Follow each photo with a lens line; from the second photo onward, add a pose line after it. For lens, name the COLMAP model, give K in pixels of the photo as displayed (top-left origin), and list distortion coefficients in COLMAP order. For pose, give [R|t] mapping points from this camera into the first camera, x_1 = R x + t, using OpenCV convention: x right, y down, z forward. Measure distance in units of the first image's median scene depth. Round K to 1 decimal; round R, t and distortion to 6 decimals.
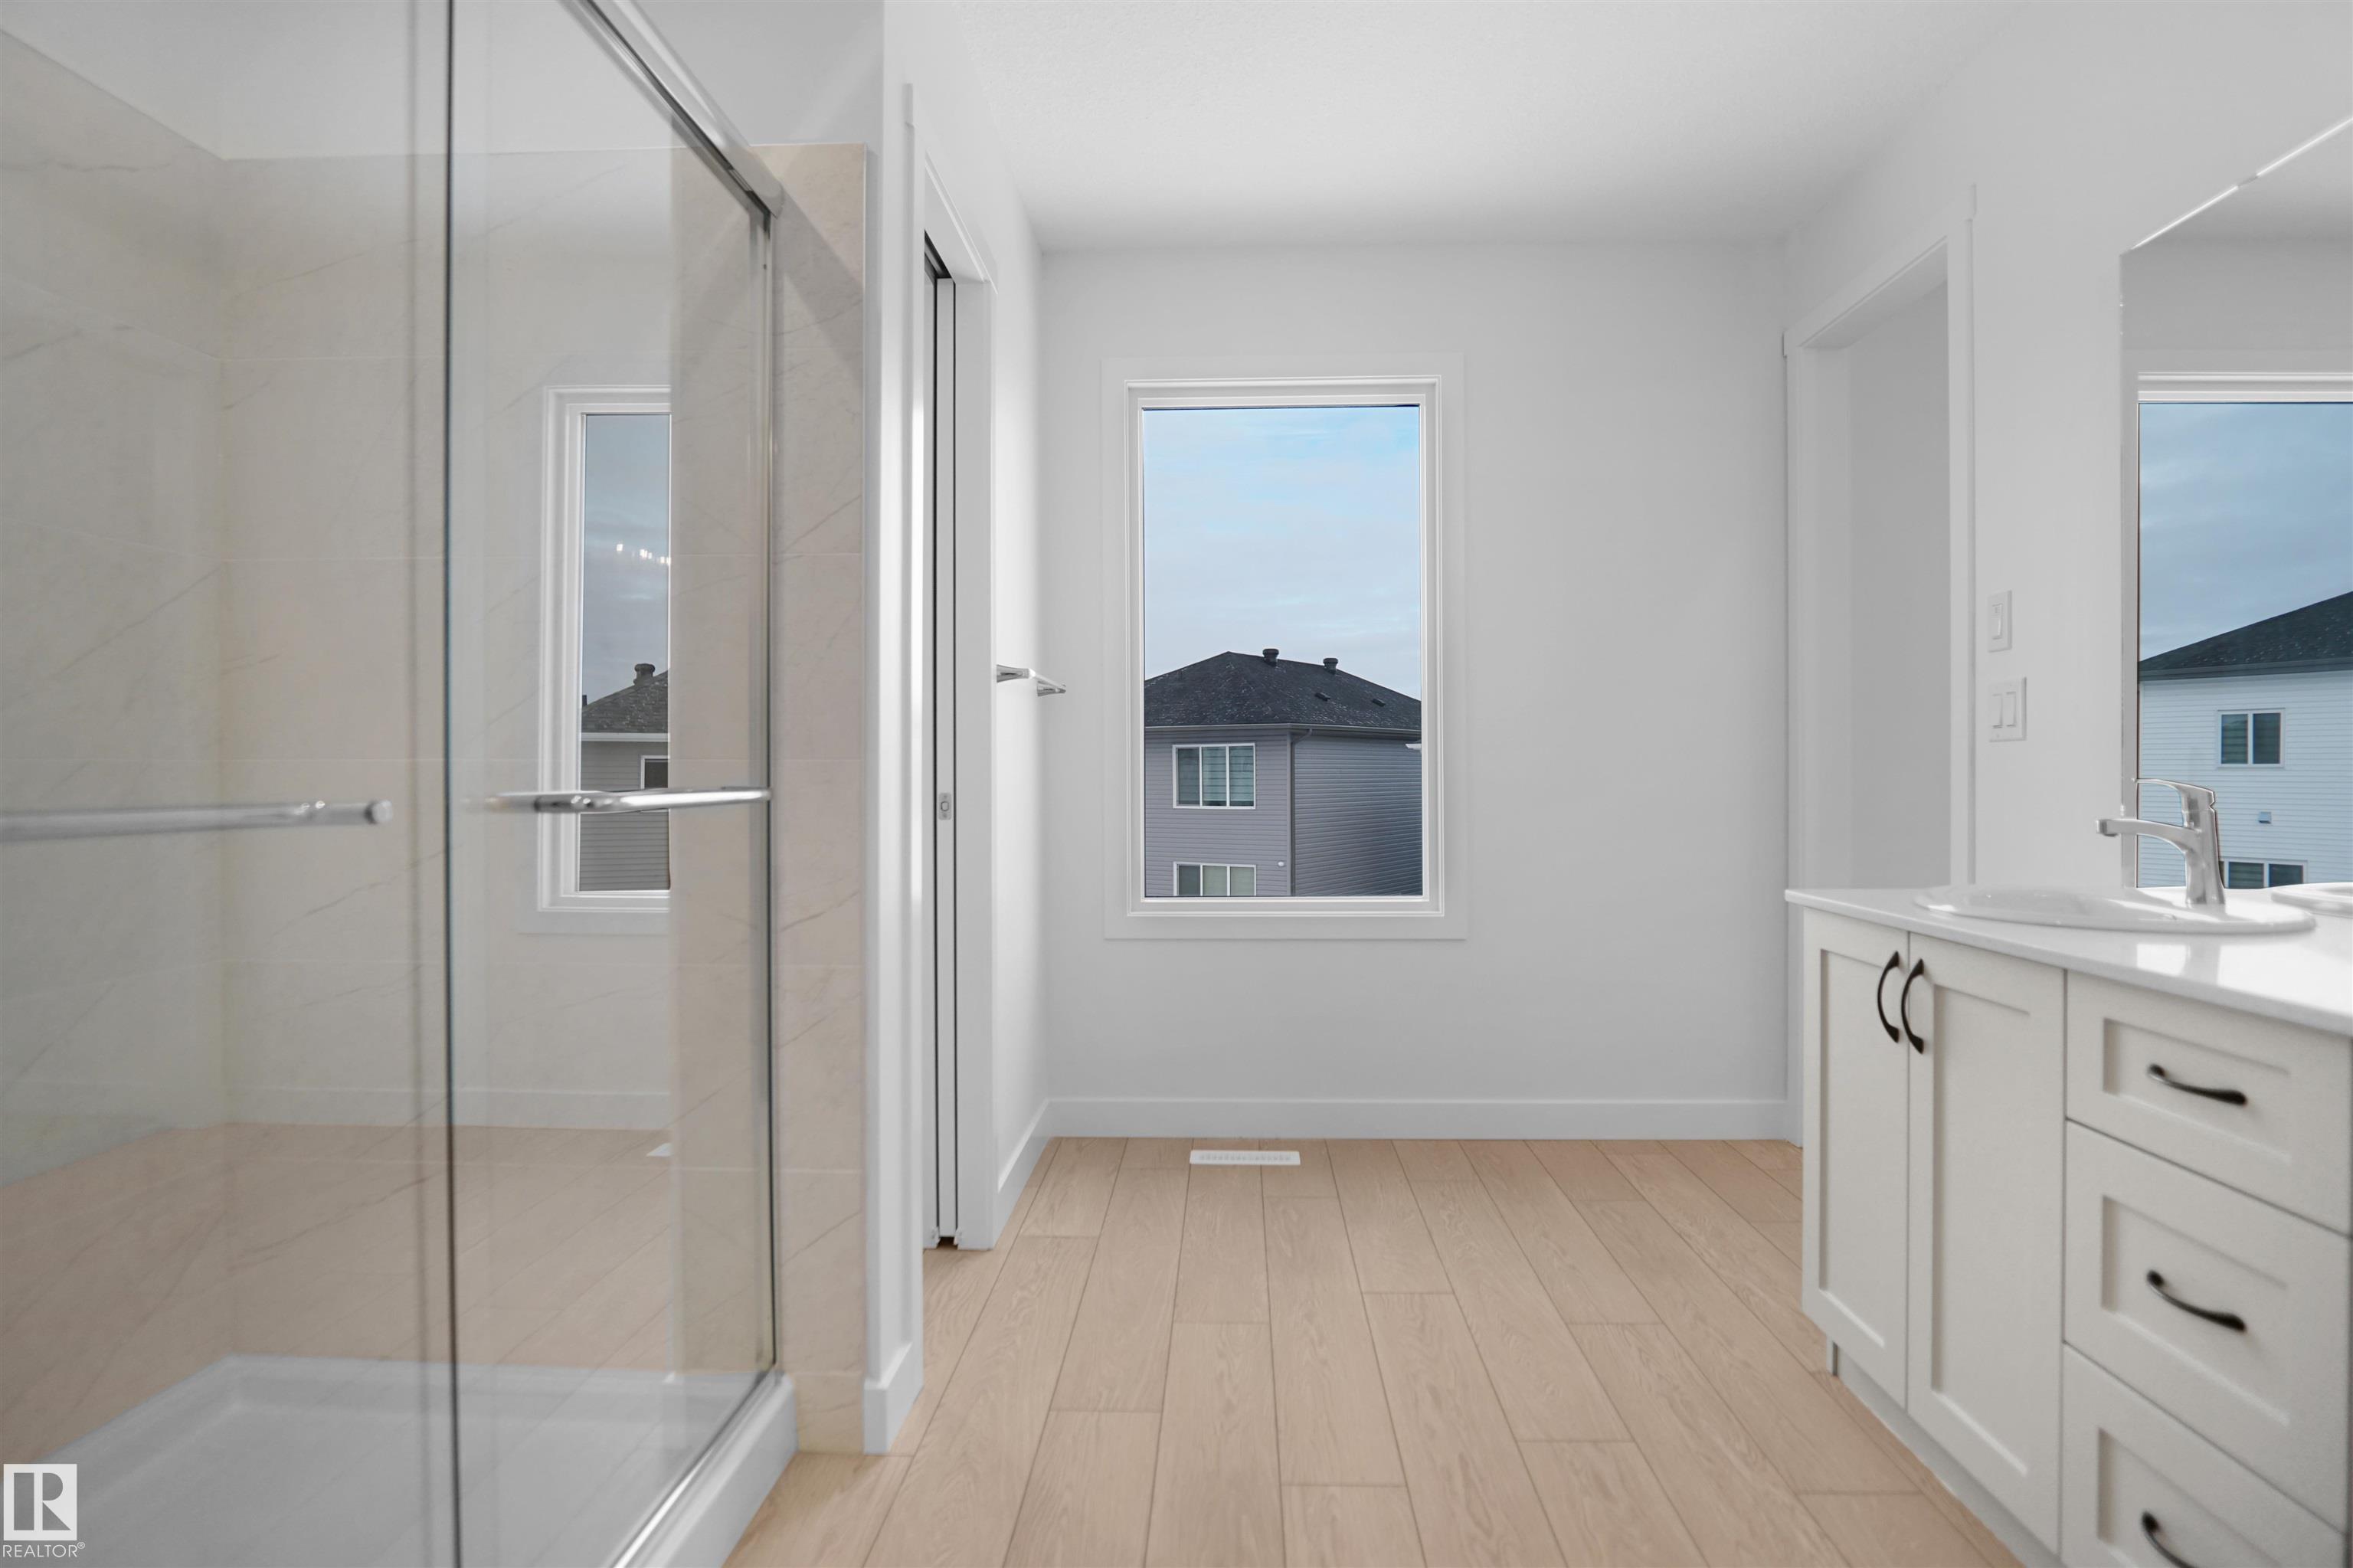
lens RADIAL K [[1291.6, 0, 1176.5], [0, 1291.6, 784.0], [0, 0, 1]] dist [-0.006169, -0.000231]
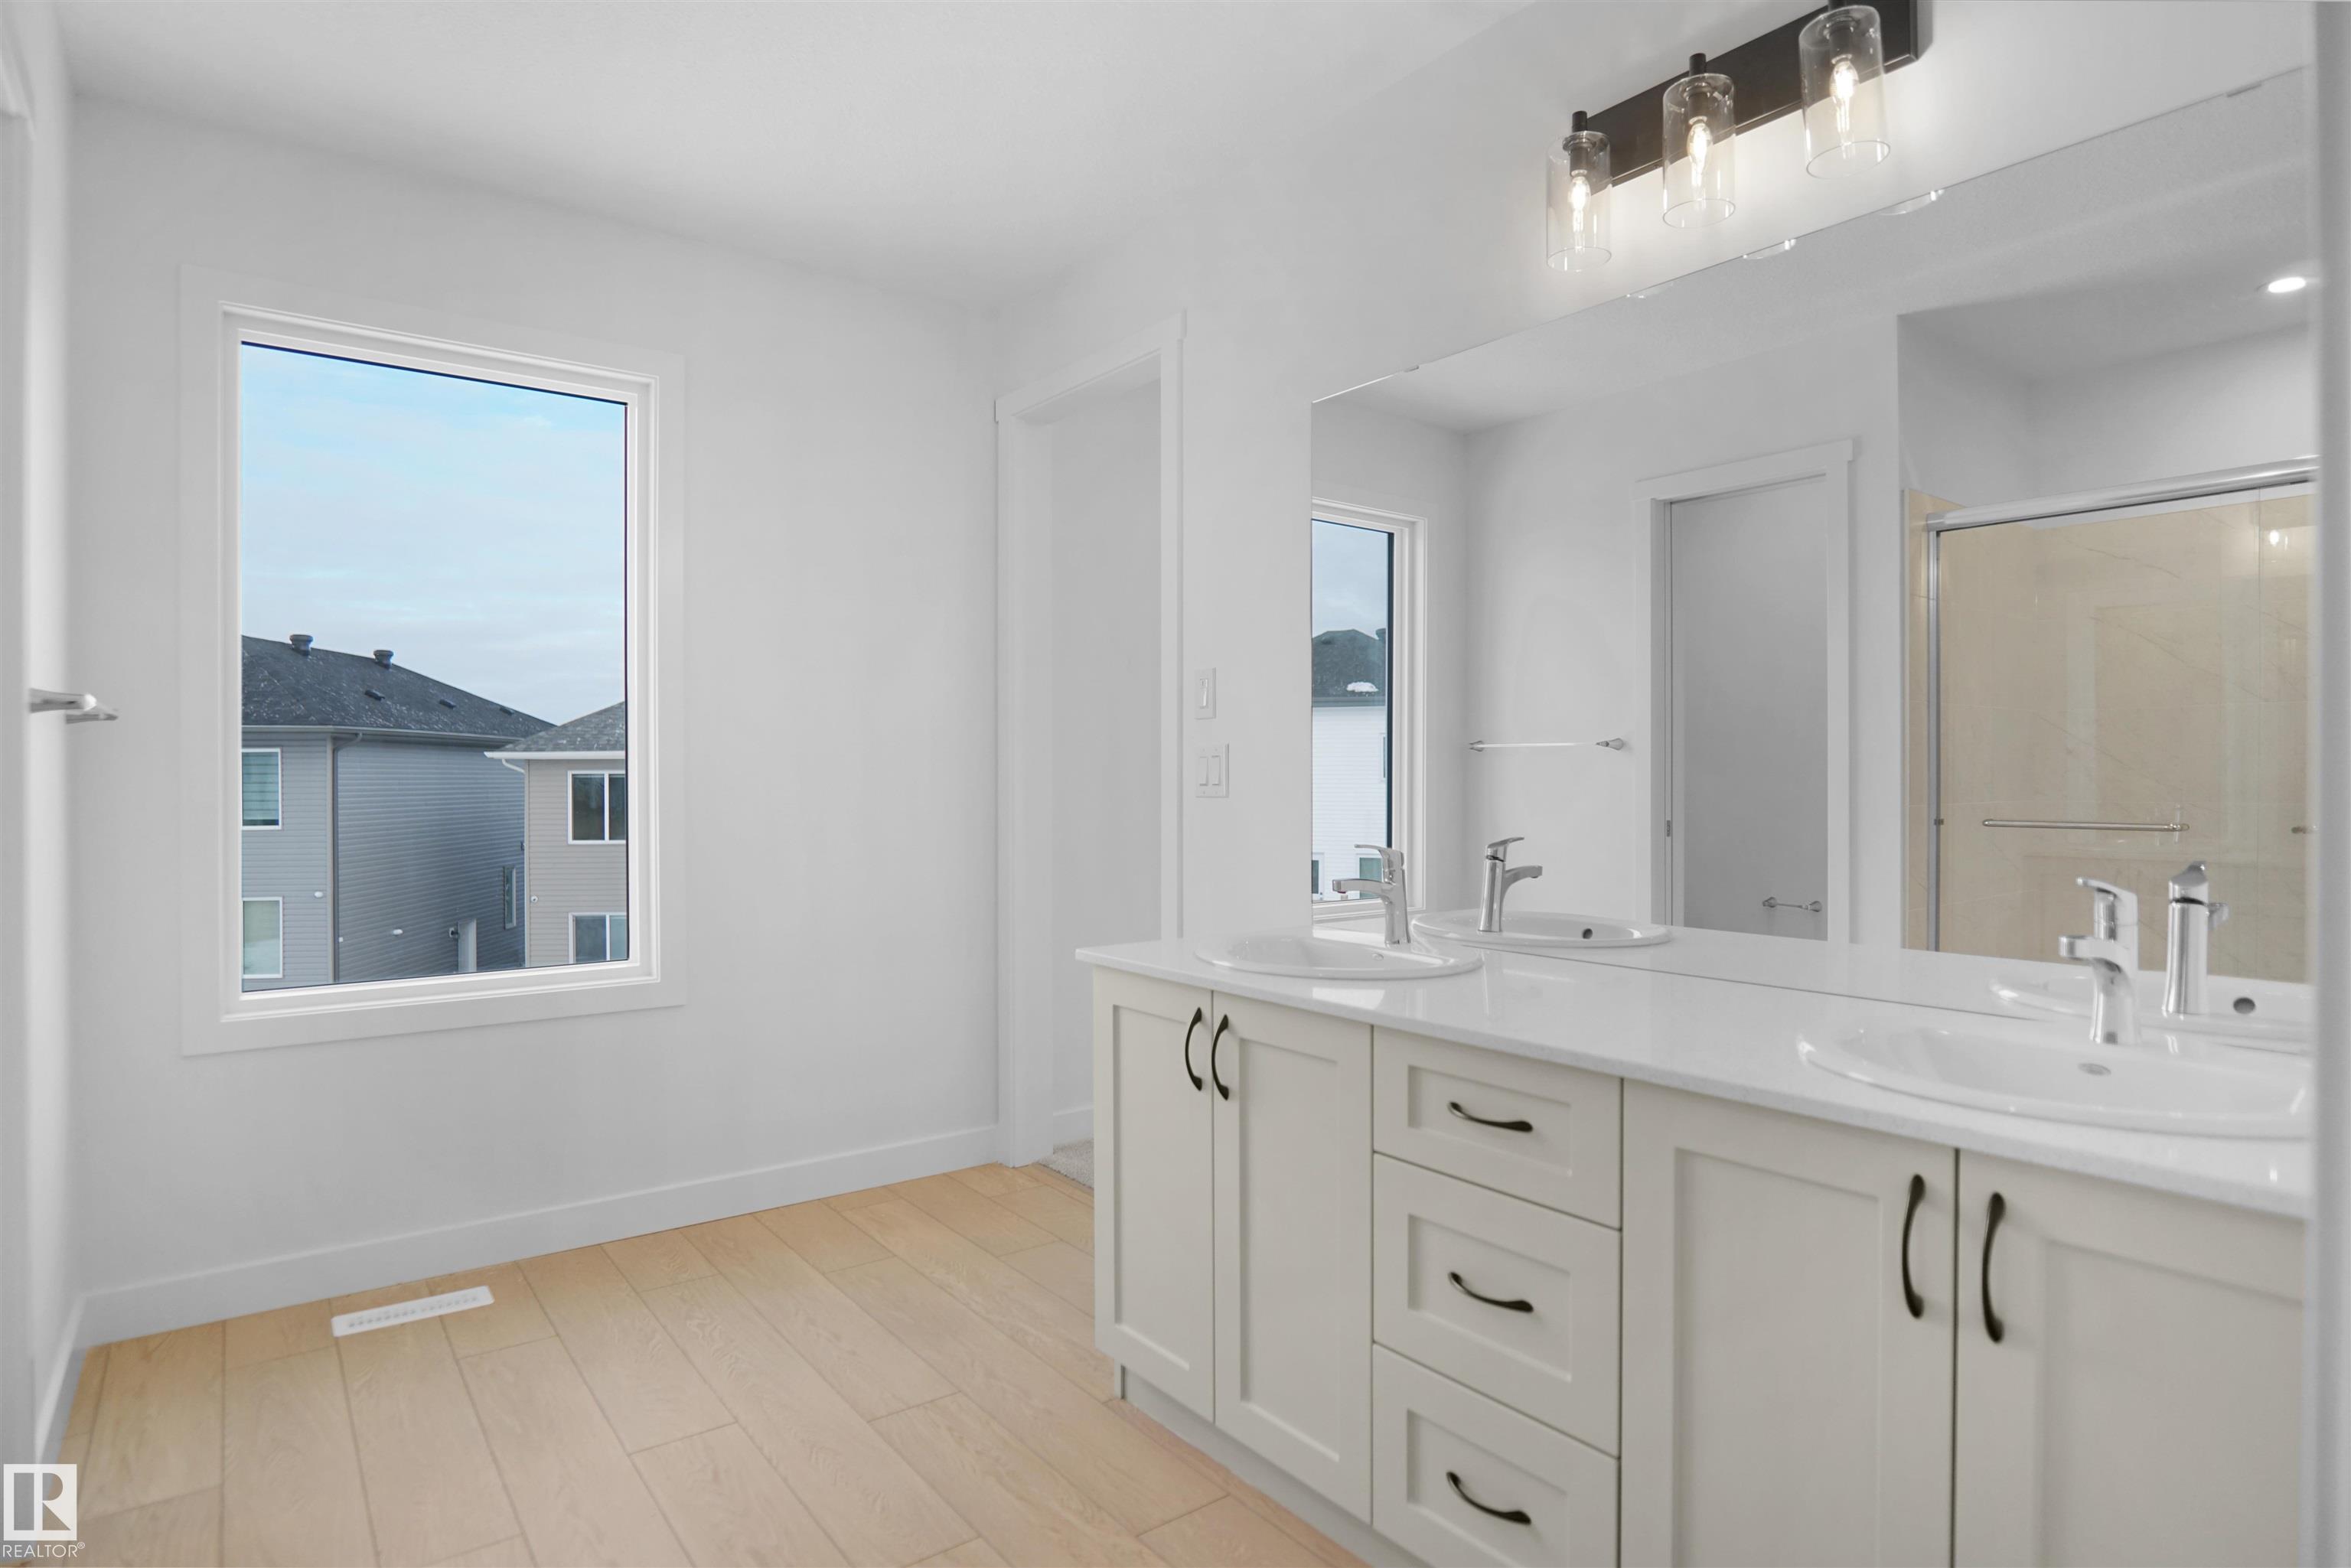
lens RADIAL K [[1279.5, 0, 1183.9], [0, 1279.5, 783.4], [0, 0, 1]] dist [-0.036174, 0.011696]
pose [[0.767706, -0.003617, 0.640792, -0.112150], [0.005920, 0.999981, -0.001448, -0.045669], [-0.640774, 0.004905, 0.767714, 0.137603]]
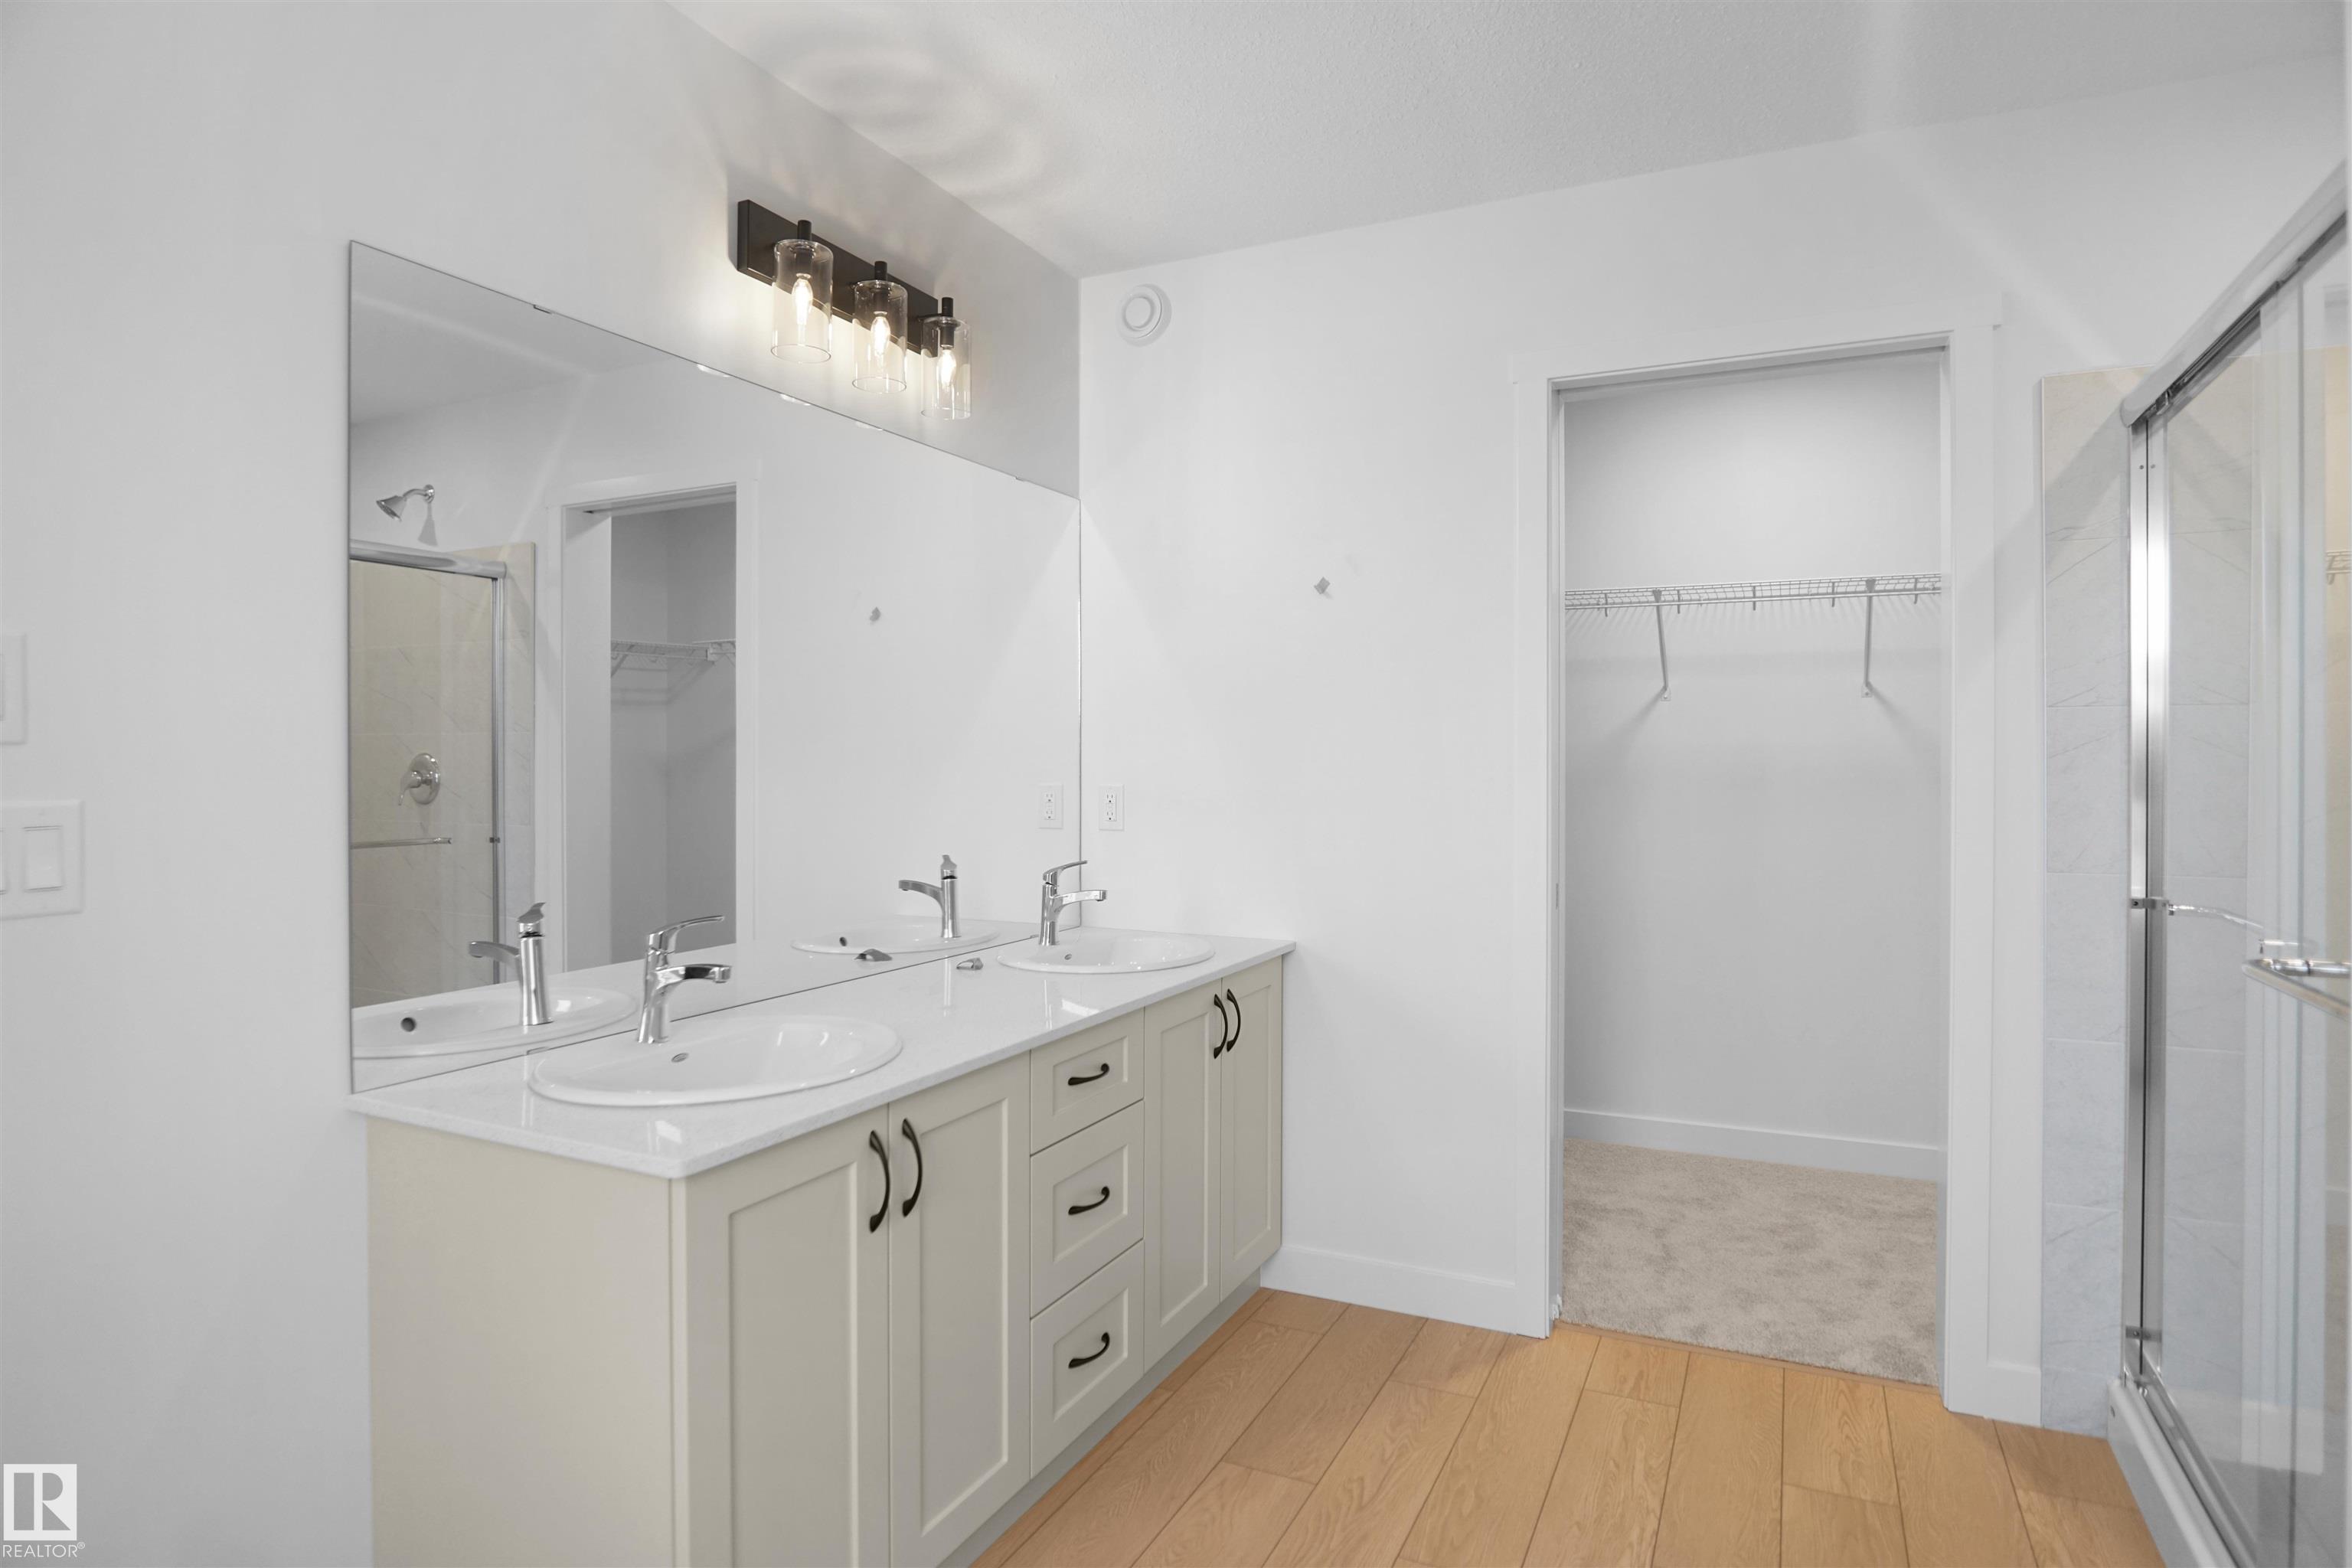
lens RADIAL K [[1289.5, 0, 1196.4], [0, 1289.5, 765.9], [0, 0, 1]] dist [-0.032826, 0.009556]
pose [[-0.926191, 0.013548, 0.376811, 0.014959], [0.017213, 0.999832, 0.006361, -0.094831], [-0.376661, 0.012377, -0.926268, 1.338451]]
